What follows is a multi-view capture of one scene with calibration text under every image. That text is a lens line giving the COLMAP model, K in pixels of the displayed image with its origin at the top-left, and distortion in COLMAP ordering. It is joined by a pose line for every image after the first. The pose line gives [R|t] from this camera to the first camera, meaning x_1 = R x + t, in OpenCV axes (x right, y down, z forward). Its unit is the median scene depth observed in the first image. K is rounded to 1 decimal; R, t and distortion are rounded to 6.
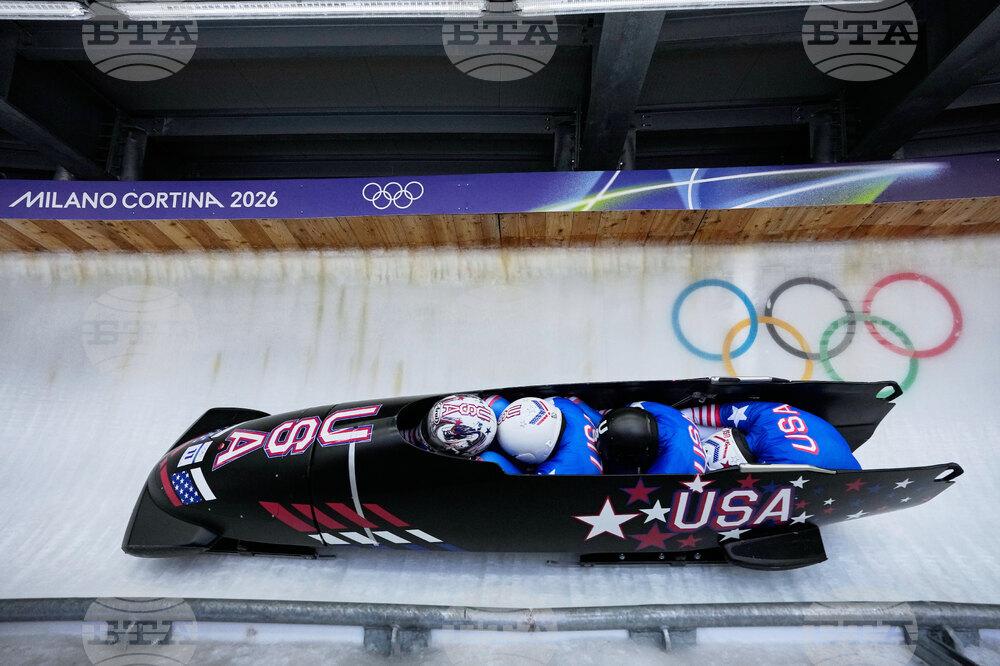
lens RADIAL K [[474.4, 0, 500.0], [0, 474.4, 333.0], [0, 0, 1]] dist [-0.067719, 0.026115]
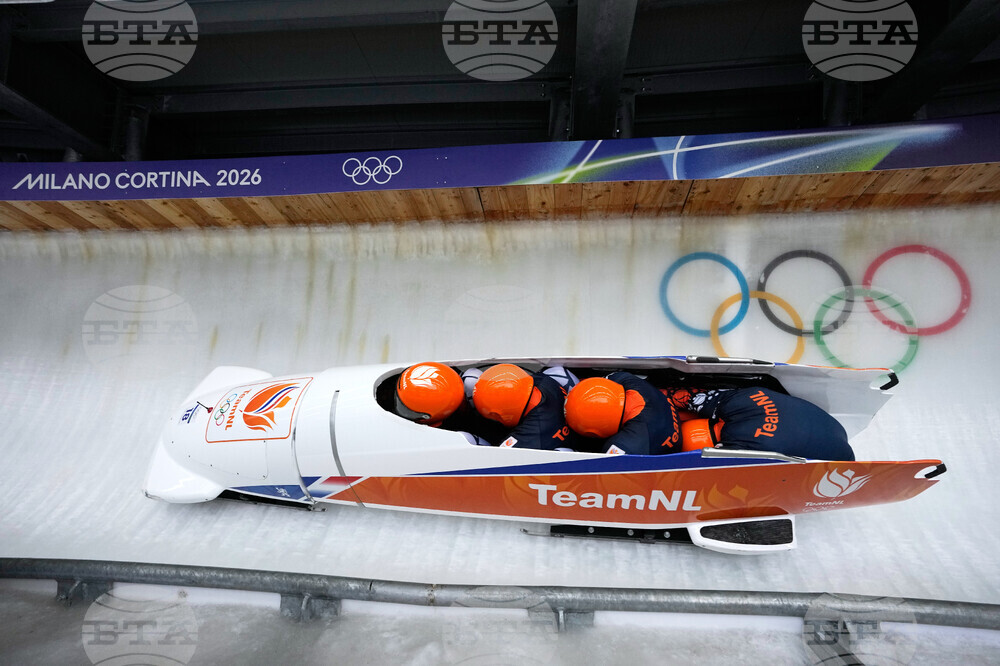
lens RADIAL K [[474.4, 0, 500.0], [0, 474.4, 333.0], [0, 0, 1]] dist [-0.067719, 0.026115]
pose [[0.998110, 0.003219, -0.061361, 0.104280], [0.000782, 0.997881, 0.065062, -0.013048], [0.061440, -0.064987, 0.995993, 0.003436]]
